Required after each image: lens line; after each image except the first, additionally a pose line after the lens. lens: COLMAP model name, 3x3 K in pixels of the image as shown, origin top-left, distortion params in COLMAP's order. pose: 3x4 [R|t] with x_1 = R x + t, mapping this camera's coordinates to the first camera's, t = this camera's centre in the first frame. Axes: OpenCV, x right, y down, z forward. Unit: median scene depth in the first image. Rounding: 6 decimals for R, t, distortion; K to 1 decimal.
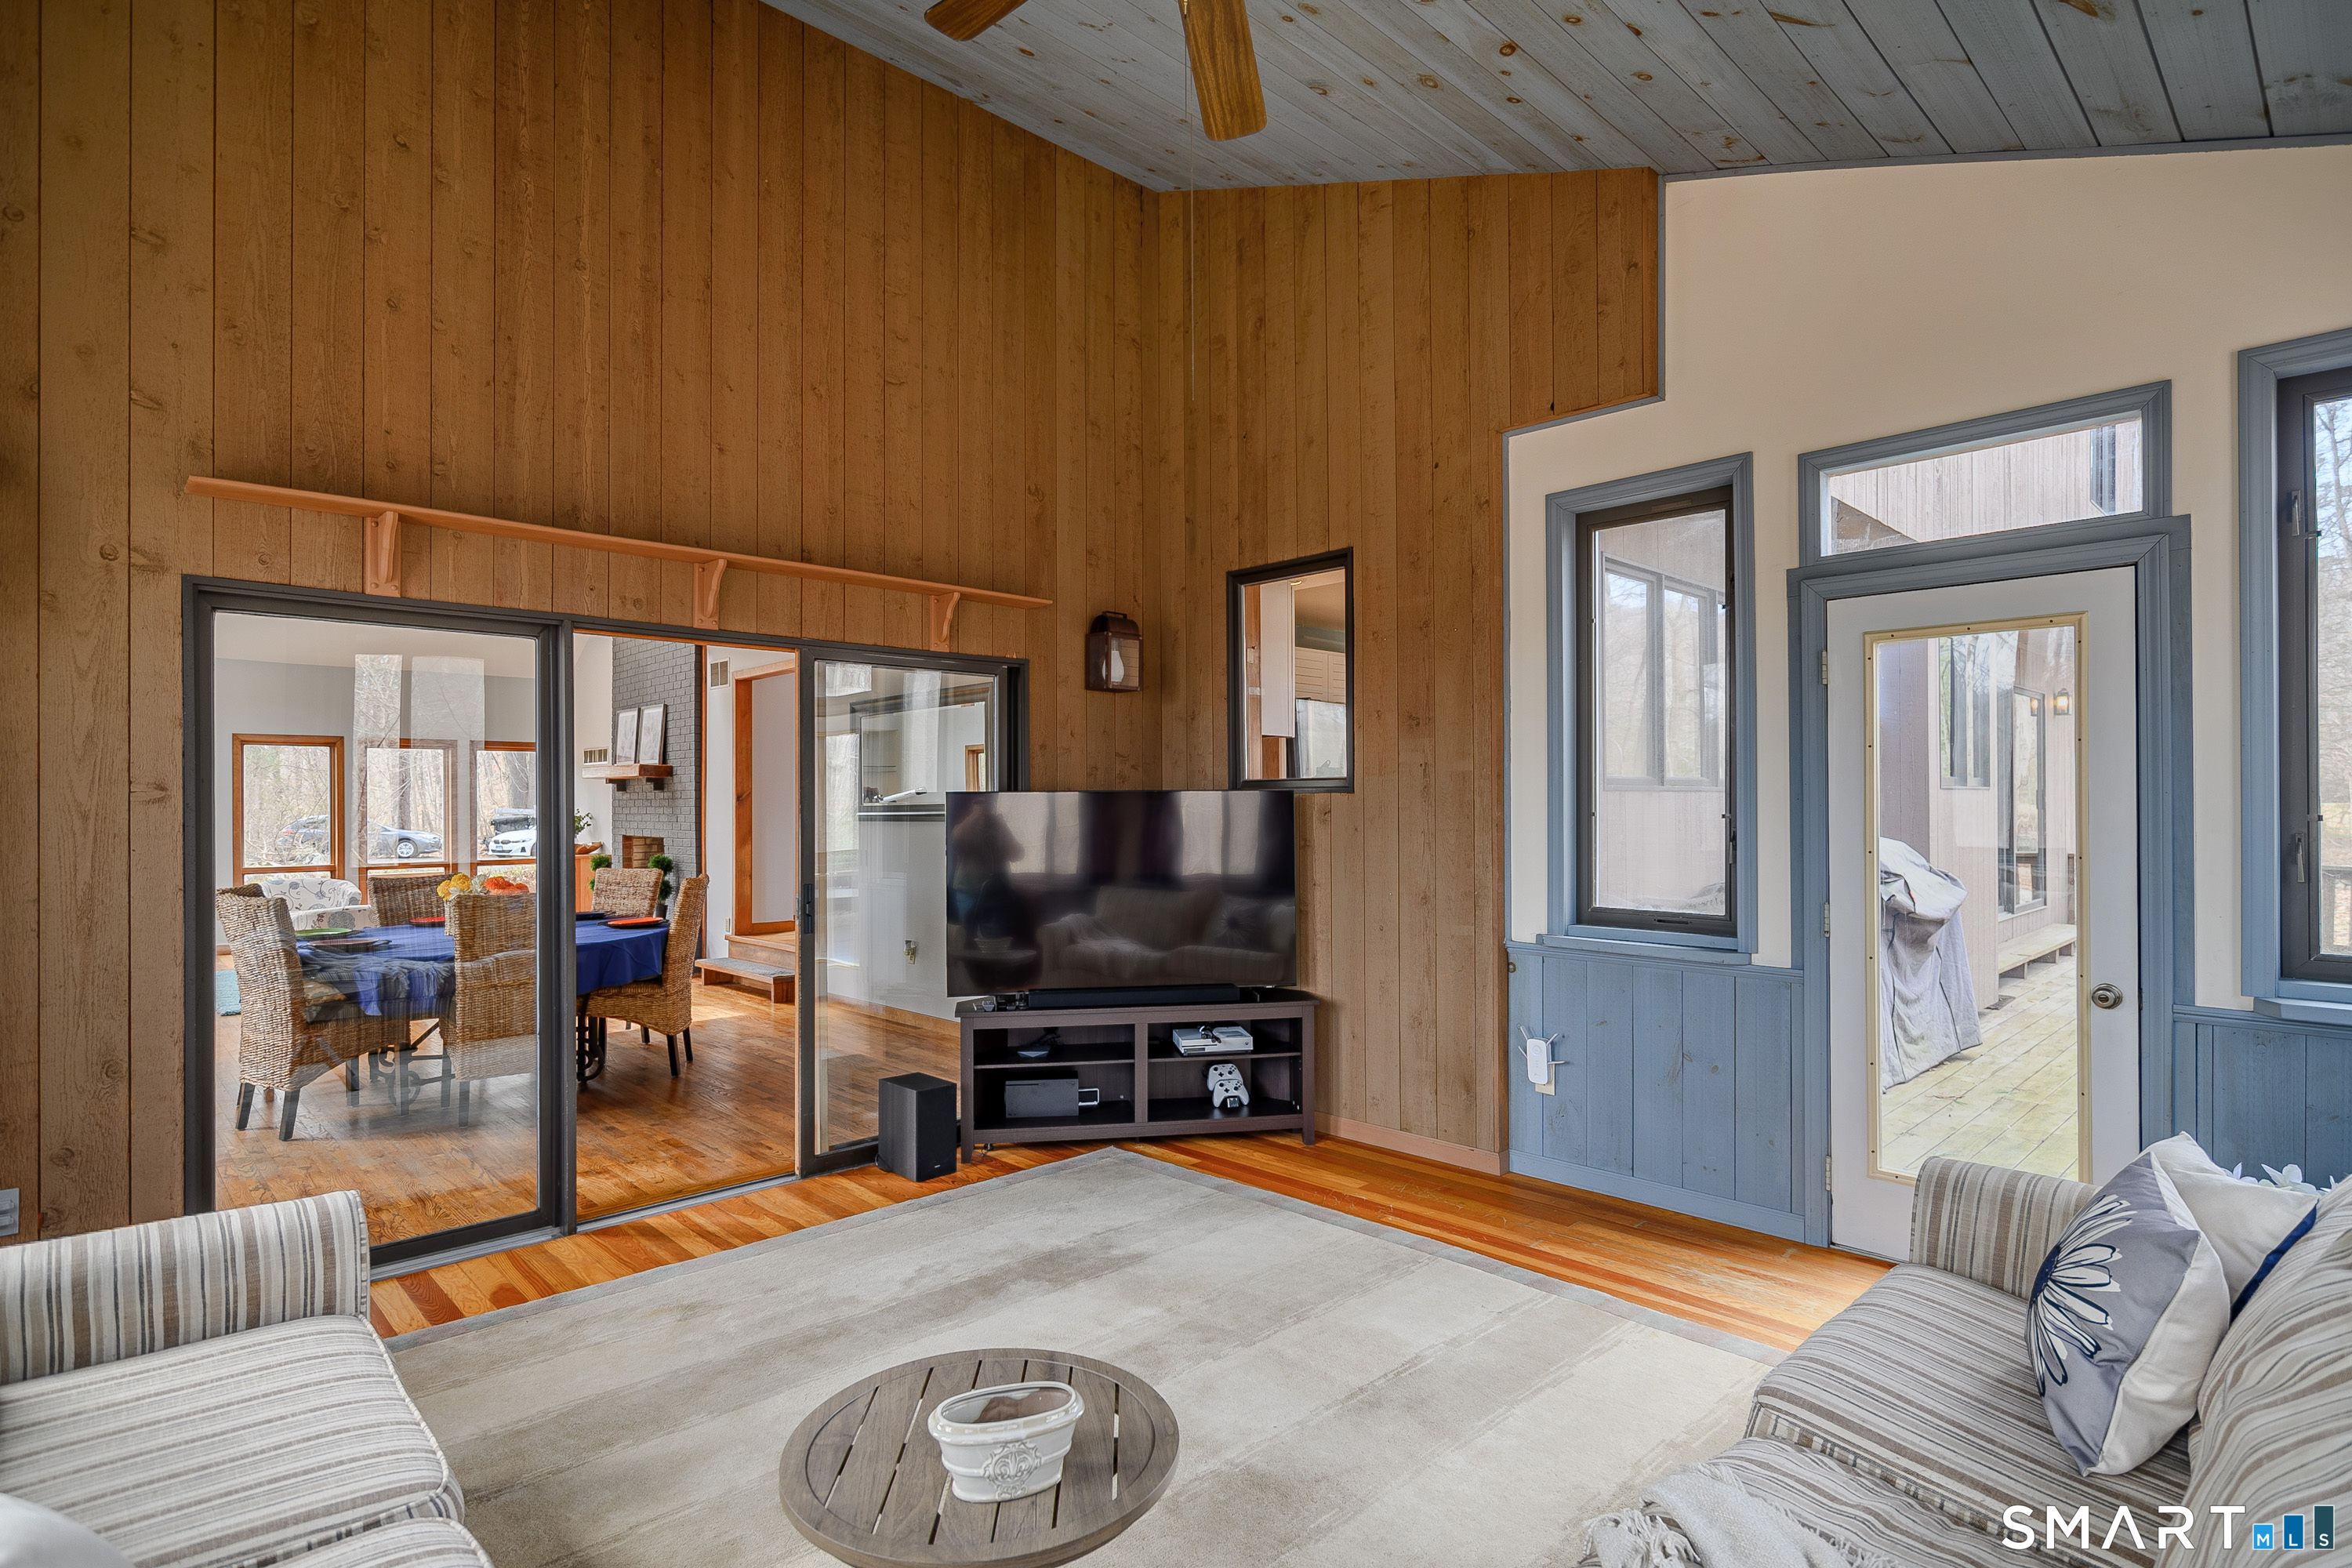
lens RADIAL K [[1190.0, 0, 1182.5], [0, 1190.0, 803.4], [0, 0, 1]] dist [0.000424, 0.001060]
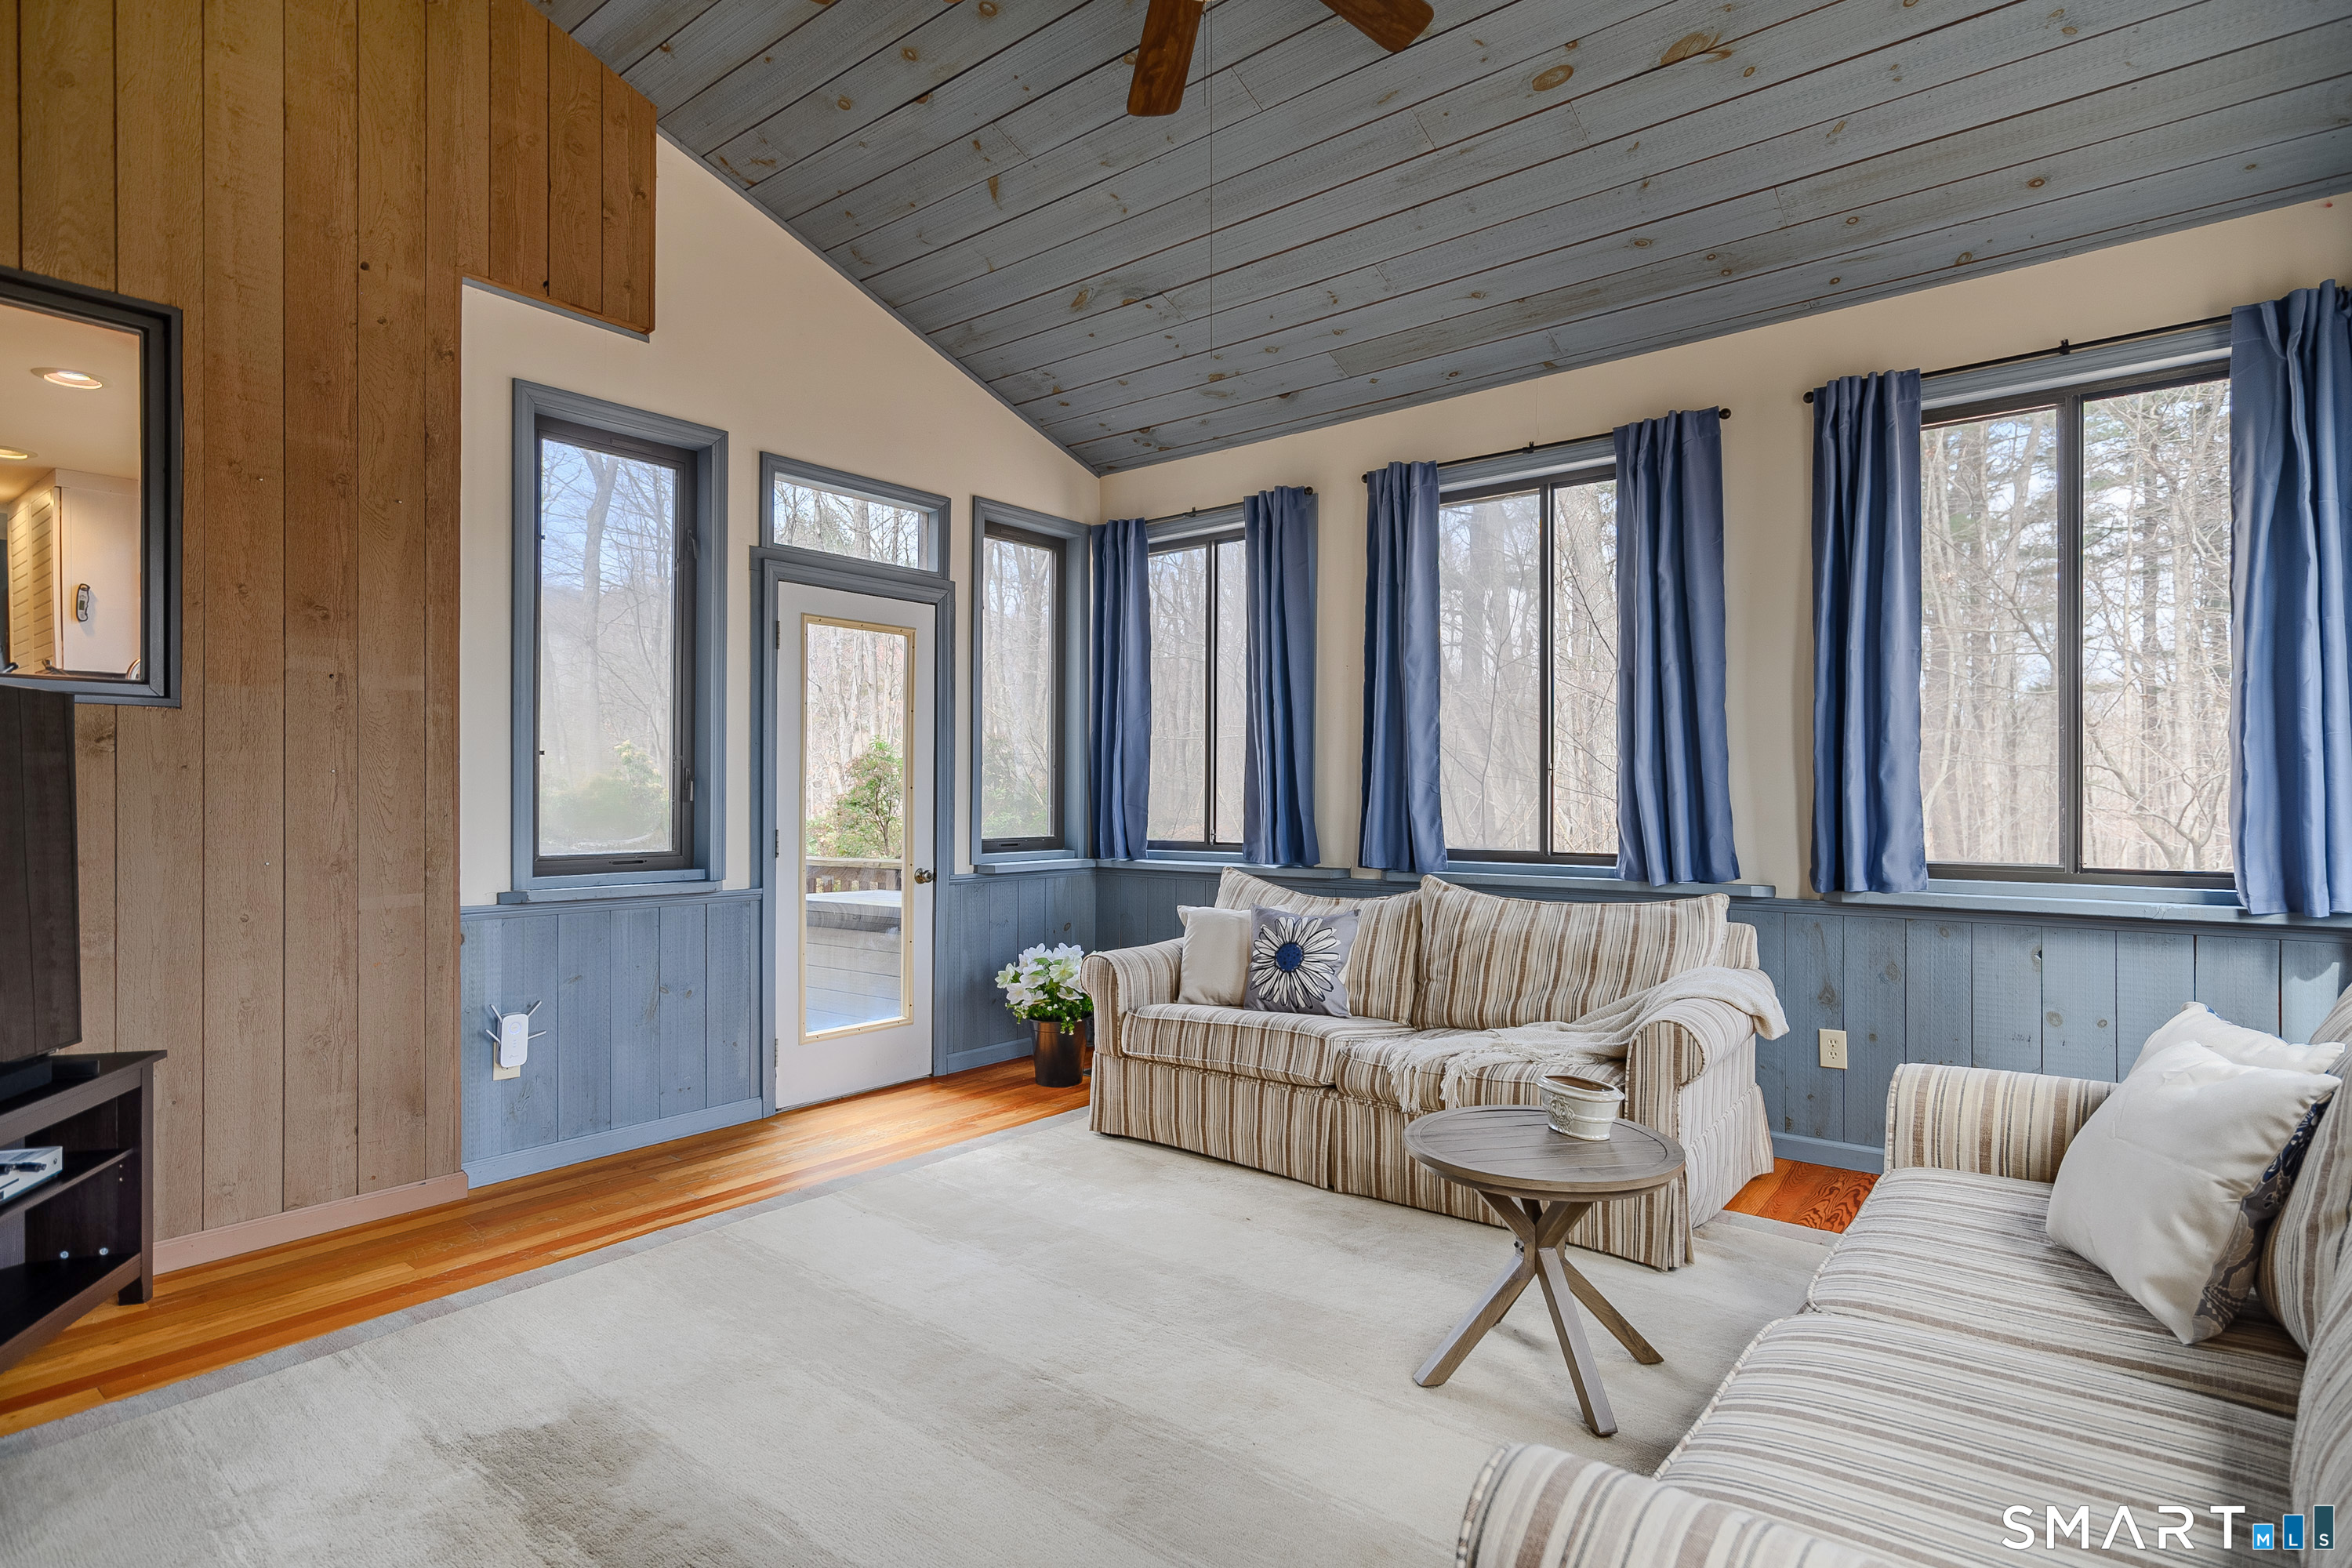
lens RADIAL K [[1190.0, 0, 1182.5], [0, 1190.0, 803.4], [0, 0, 1]] dist [0.000424, 0.001060]
pose [[-0.129902, -0.001804, 0.991525, -0.622089], [0.004088, 0.999989, 0.002355, 0.048334], [-0.991518, 0.004359, -0.129893, 0.652200]]
